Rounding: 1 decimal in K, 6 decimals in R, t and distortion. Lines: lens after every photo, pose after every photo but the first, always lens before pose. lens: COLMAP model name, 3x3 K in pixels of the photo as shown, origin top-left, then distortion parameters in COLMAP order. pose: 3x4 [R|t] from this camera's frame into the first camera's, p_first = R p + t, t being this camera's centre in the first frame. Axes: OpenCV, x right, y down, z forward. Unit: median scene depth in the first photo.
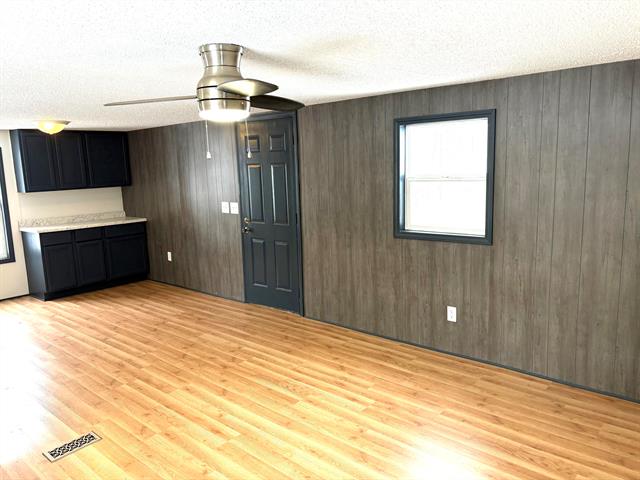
lens RADIAL K [[483.5, 0, 318.1], [0, 483.5, 239.5], [0, 0, 1]] dist [0.041223, -0.035523]
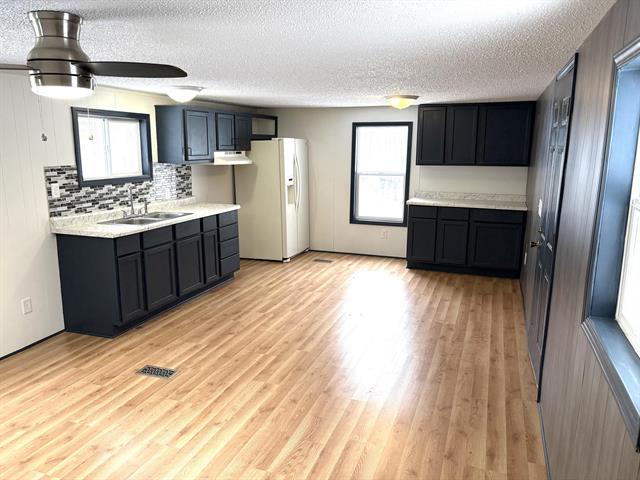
lens RADIAL K [[483.5, 0, 318.1], [0, 483.5, 239.5], [0, 0, 1]] dist [0.041223, -0.035523]
pose [[0.360752, 0.220244, -0.906284, 0.473540], [-0.167293, 0.971238, 0.169437, -0.121335], [0.917535, 0.090490, 0.387221, 0.609531]]
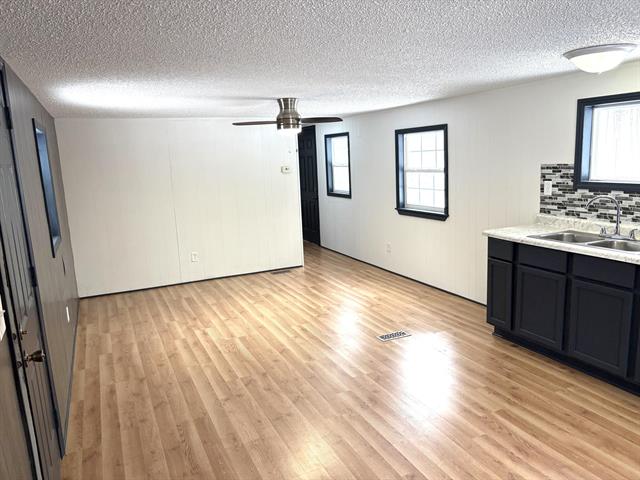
lens RADIAL K [[483.5, 0, 318.1], [0, 483.5, 239.5], [0, 0, 1]] dist [0.041223, -0.035523]
pose [[-0.909835, 0.008818, 0.414877, -0.638667], [0.145014, 0.943497, 0.297966, -0.229670], [-0.388808, 0.331263, -0.859705, 1.589193]]
